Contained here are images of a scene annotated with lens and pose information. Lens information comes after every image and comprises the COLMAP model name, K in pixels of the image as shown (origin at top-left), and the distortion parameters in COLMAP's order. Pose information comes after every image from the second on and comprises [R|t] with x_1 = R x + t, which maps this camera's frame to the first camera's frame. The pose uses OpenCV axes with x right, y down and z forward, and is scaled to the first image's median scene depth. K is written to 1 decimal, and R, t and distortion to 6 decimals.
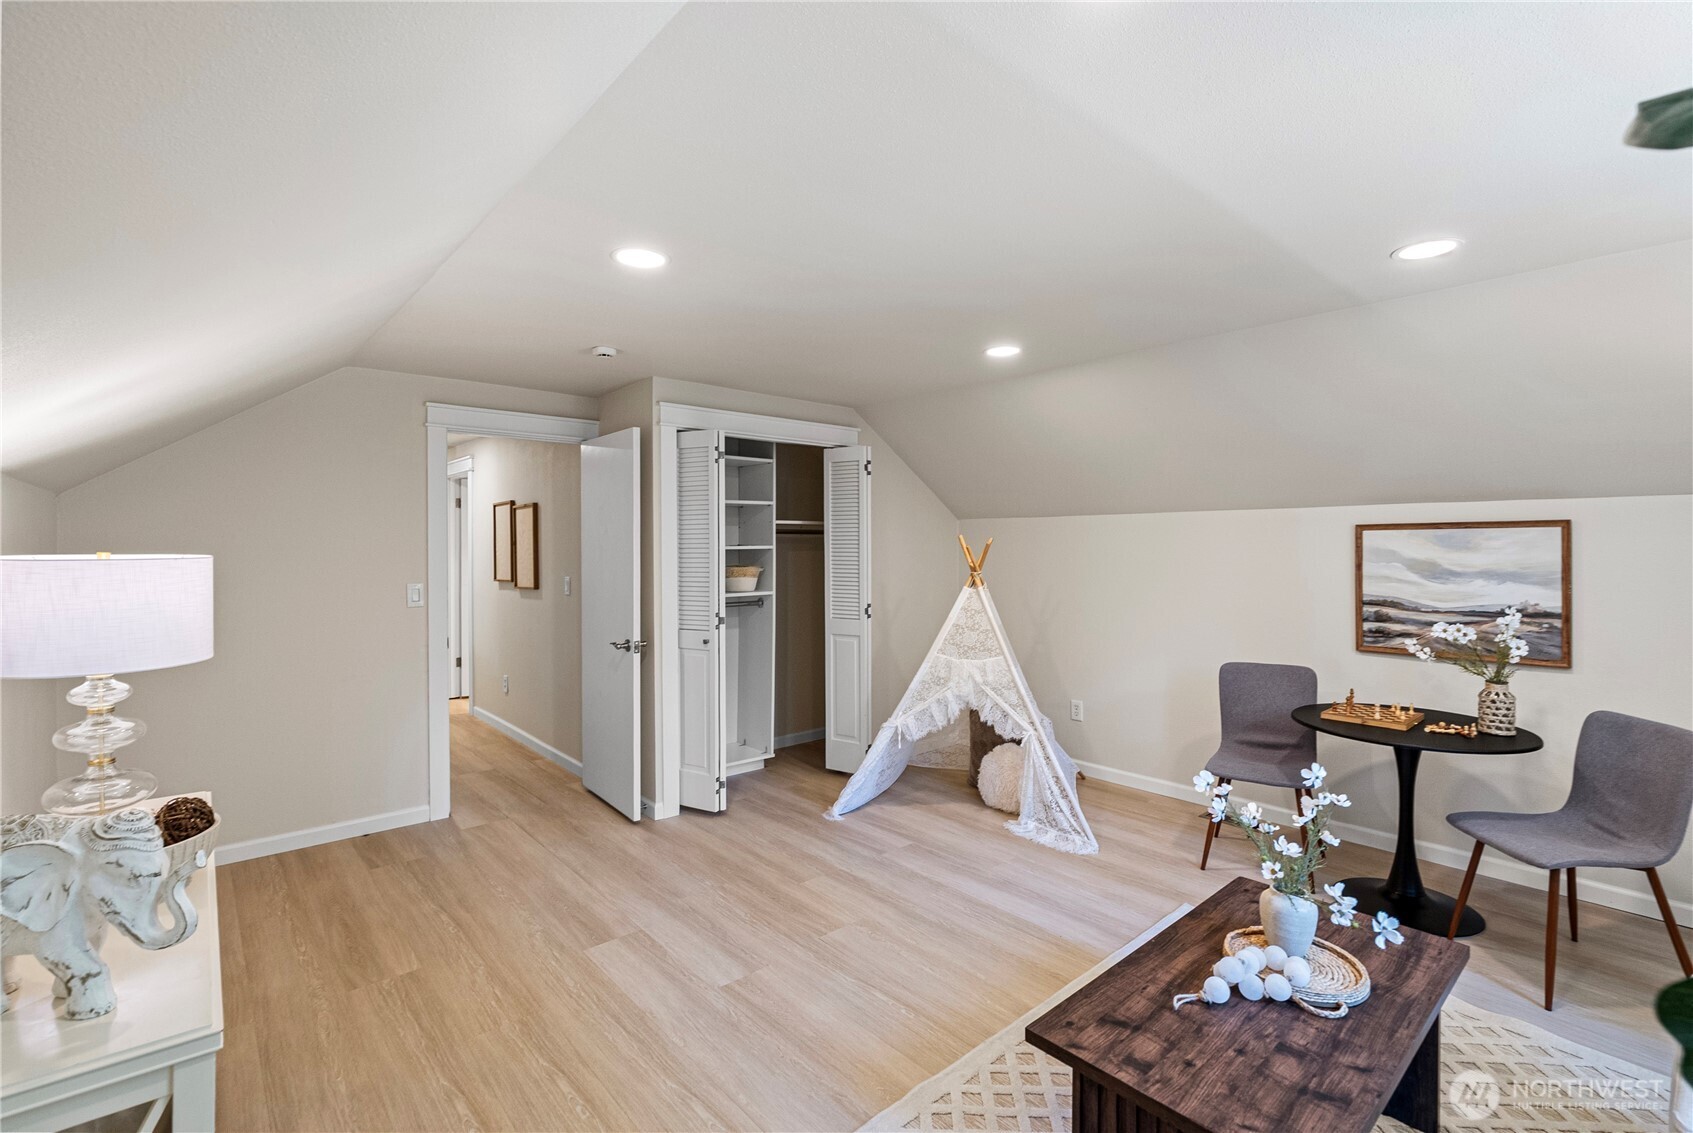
lens RADIAL K [[778.6, 0, 842.5], [0, 778.6, 553.4], [0, 0, 1]] dist [-0.004558, 0.000146]
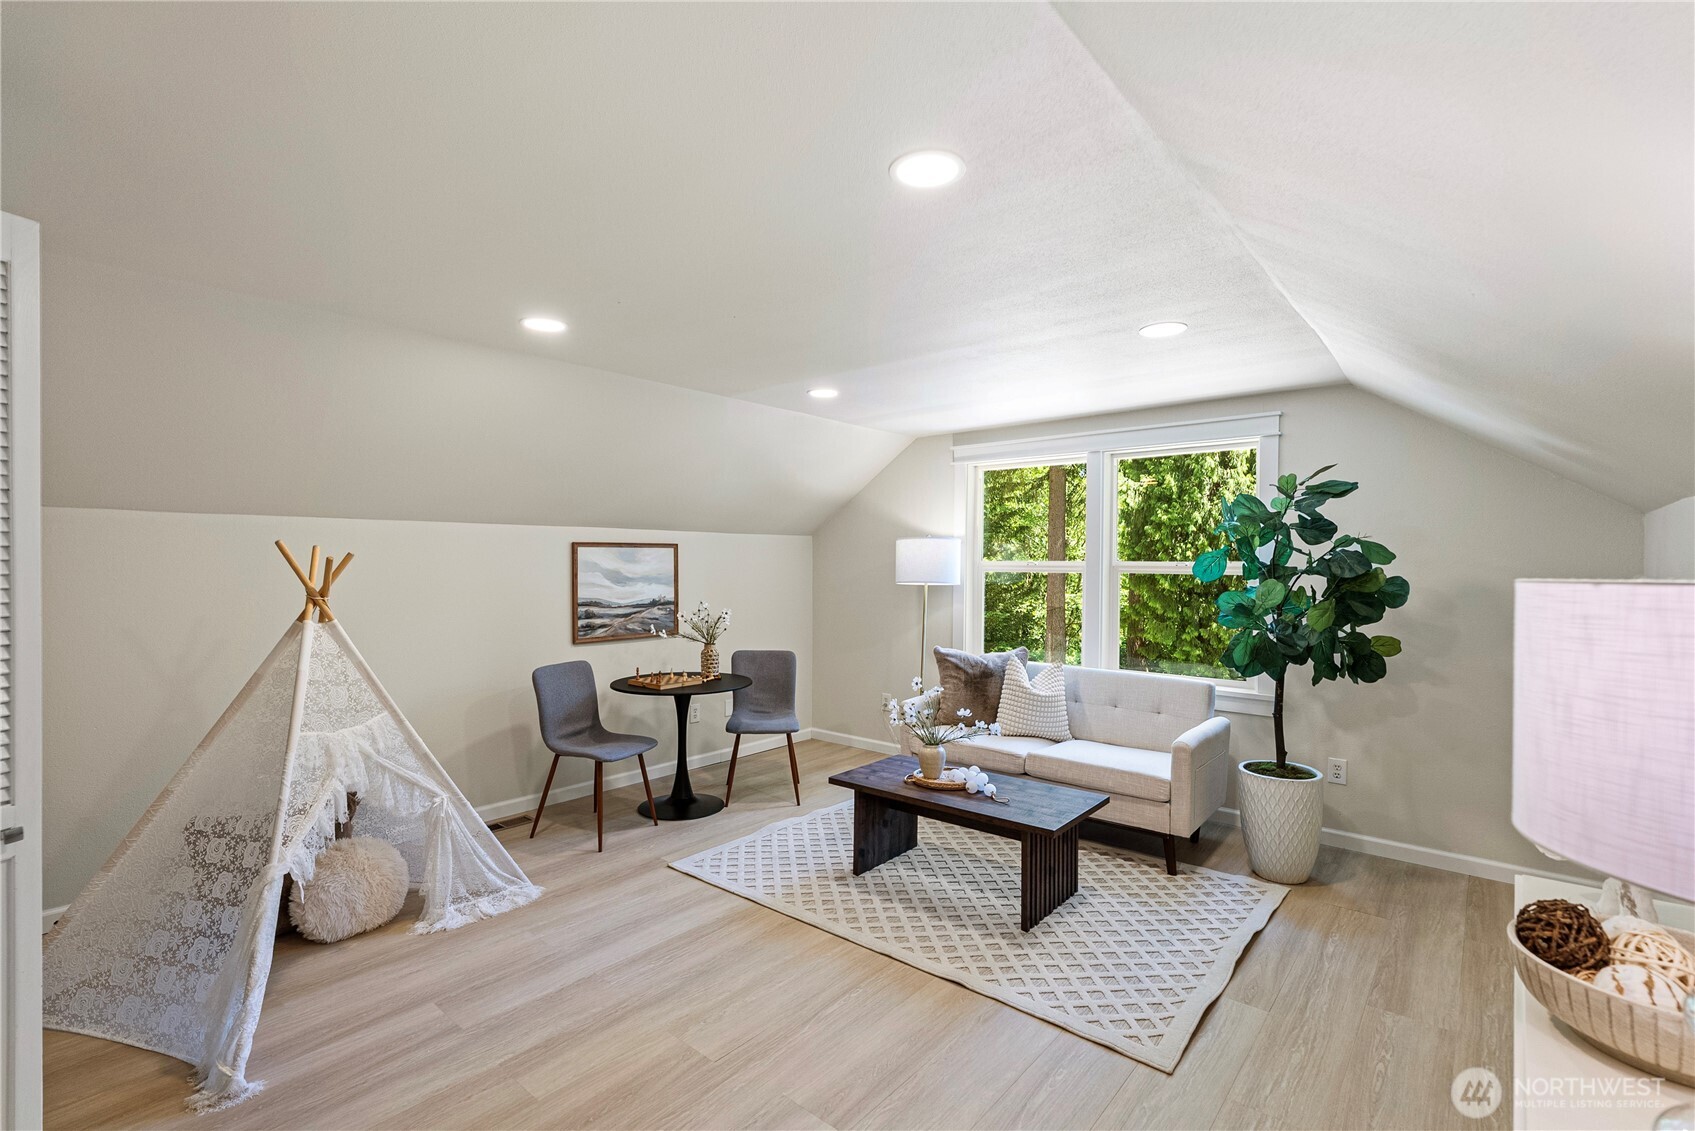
lens RADIAL K [[779.5, 0, 843.3], [0, 779.5, 566.8], [0, 0, 1]] dist [-0.004558, 0.000146]
pose [[-0.161704, -0.007346, 0.986812, -0.659759], [0.007685, 0.999933, 0.008703, -0.005568], [-0.986809, 0.008991, -0.161637, 0.803166]]
